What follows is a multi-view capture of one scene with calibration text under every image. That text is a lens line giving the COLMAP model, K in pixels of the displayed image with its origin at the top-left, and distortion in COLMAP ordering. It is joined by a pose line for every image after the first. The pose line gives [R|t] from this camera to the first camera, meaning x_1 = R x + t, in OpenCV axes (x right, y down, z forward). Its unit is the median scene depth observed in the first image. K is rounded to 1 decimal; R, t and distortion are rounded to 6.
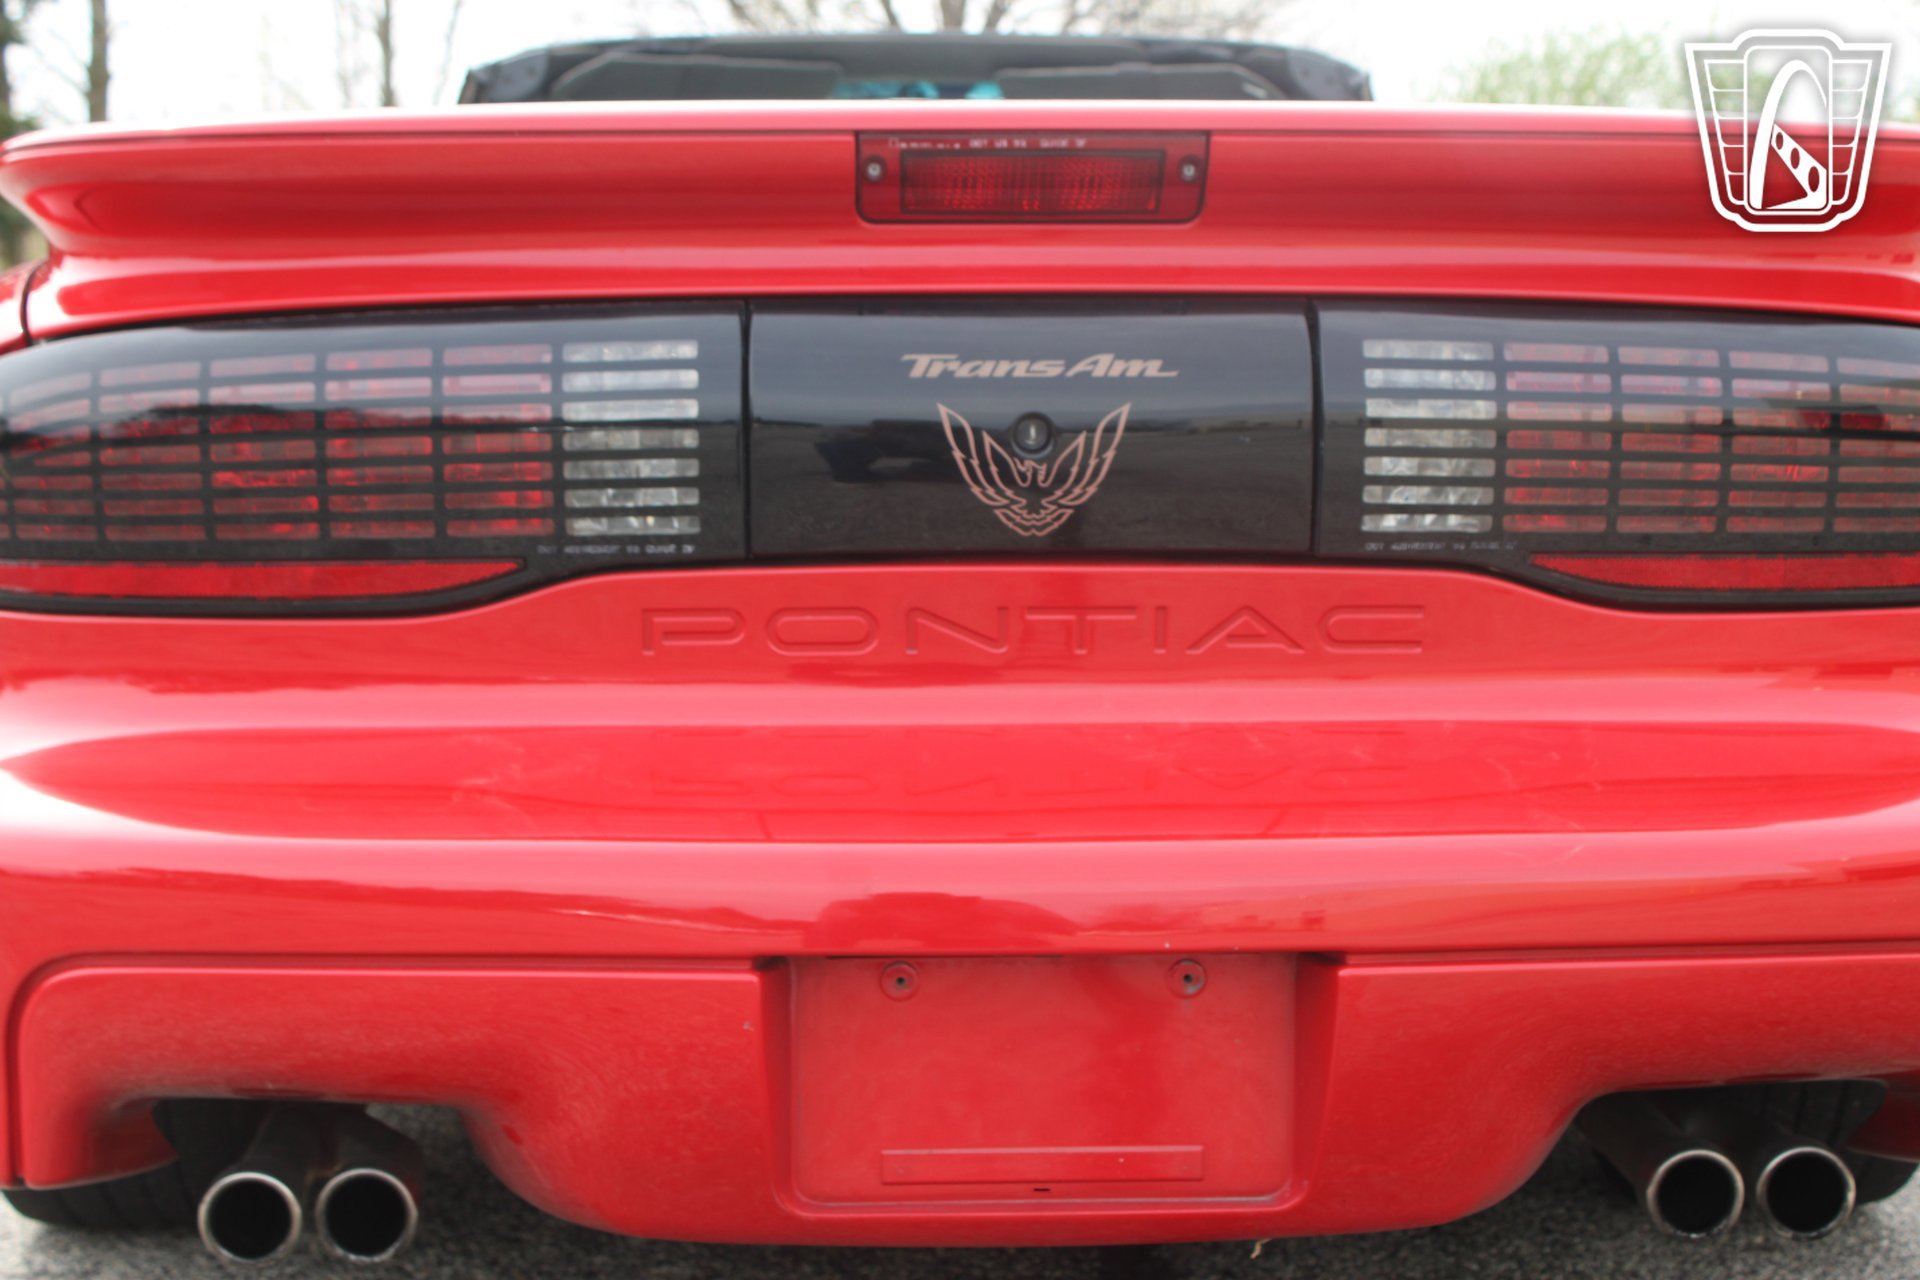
lens RADIAL K [[2681.6, 0, 958.2], [0, 2681.6, 636.1], [0, 0, 1]] dist [-0.039287, 0.000000]
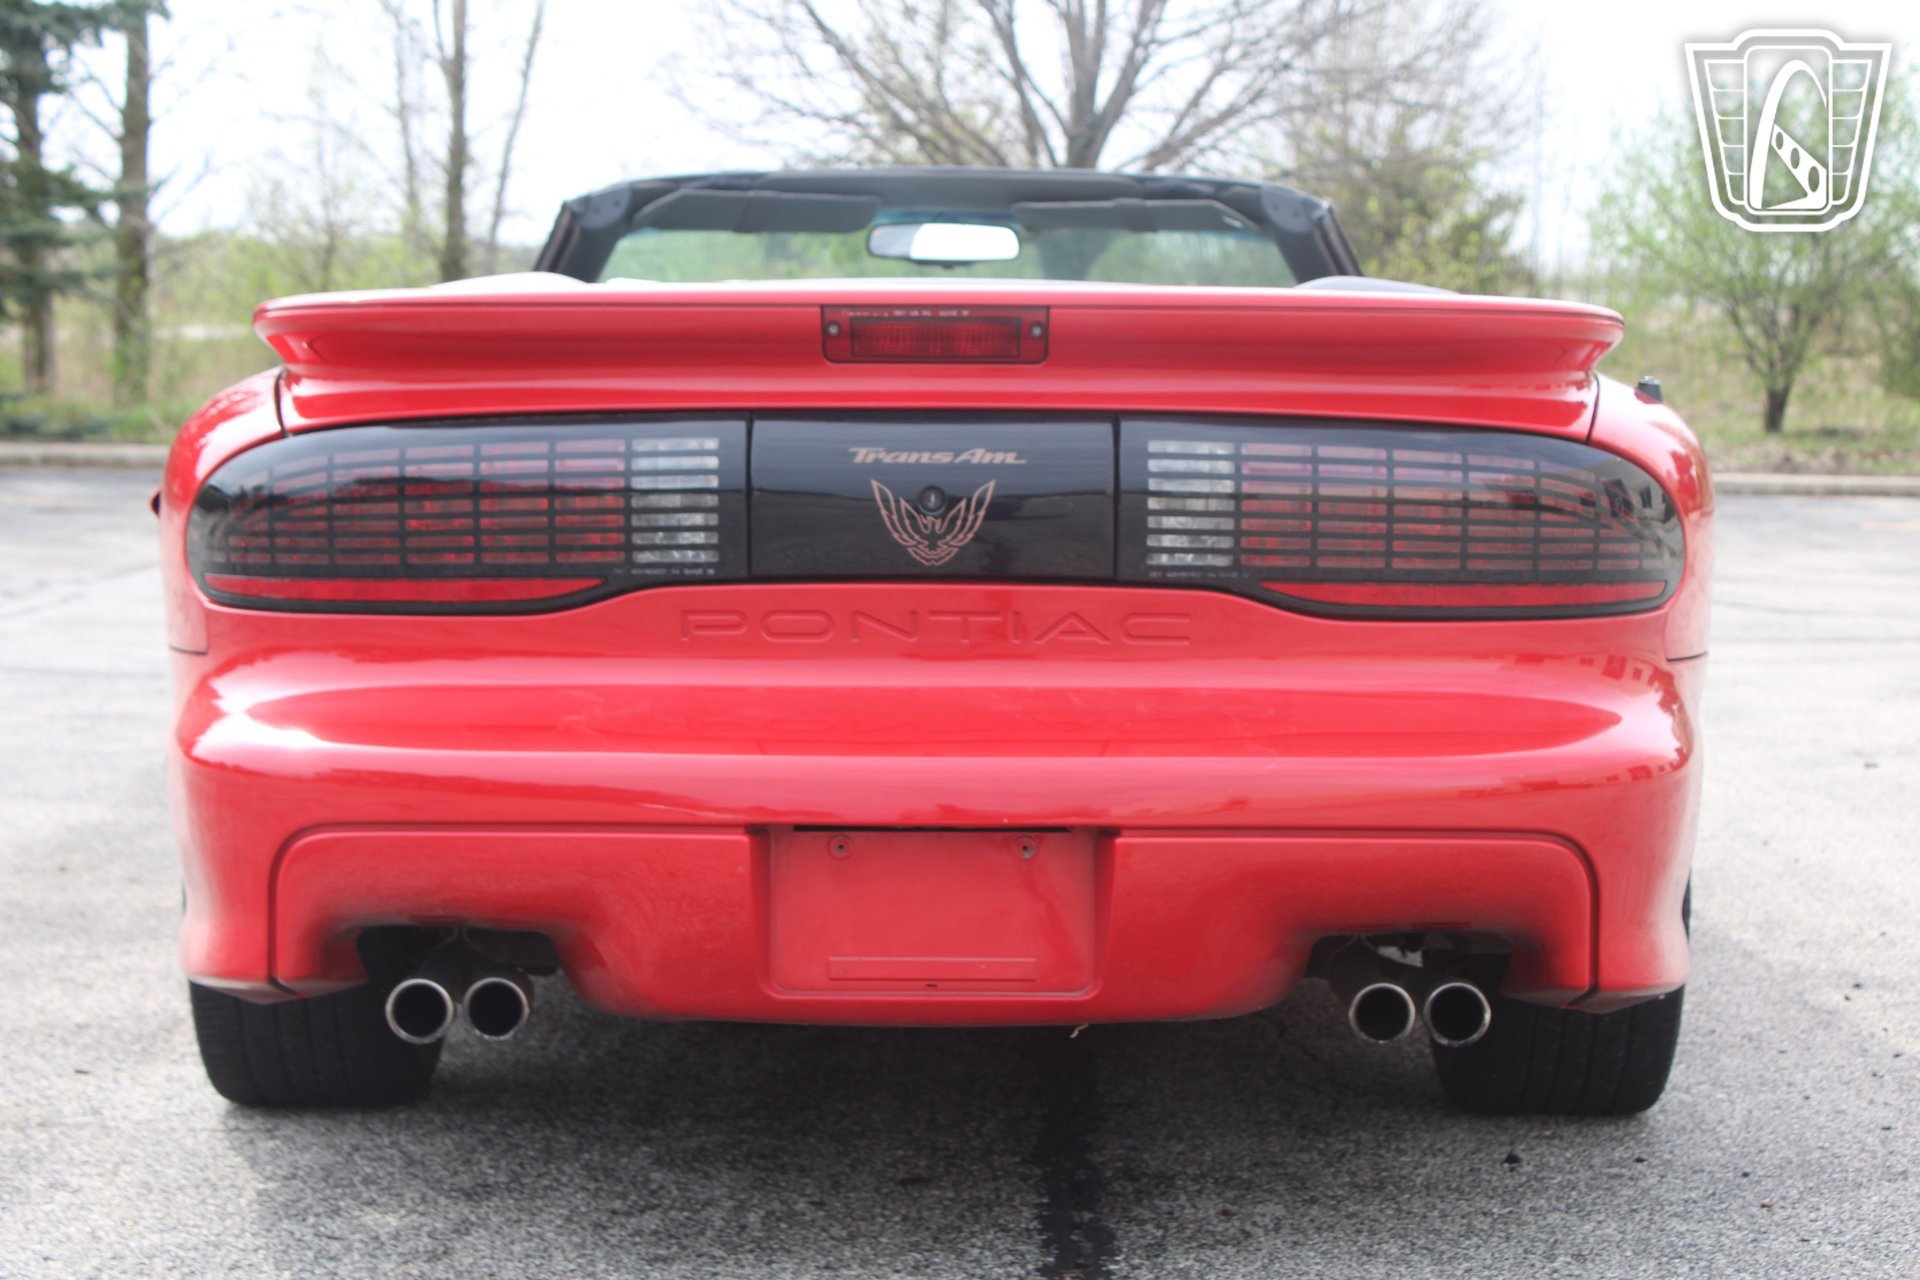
lens RADIAL K [[2678.8, 0, 968.9], [0, 2678.8, 640.7], [0, 0, 1]] dist [-0.040365, 0.000000]
pose [[0.999633, 0.009445, -0.025377, 0.087918], [-0.010219, 0.999481, -0.030546, 0.052924], [0.025075, 0.030794, 0.999211, -0.541802]]
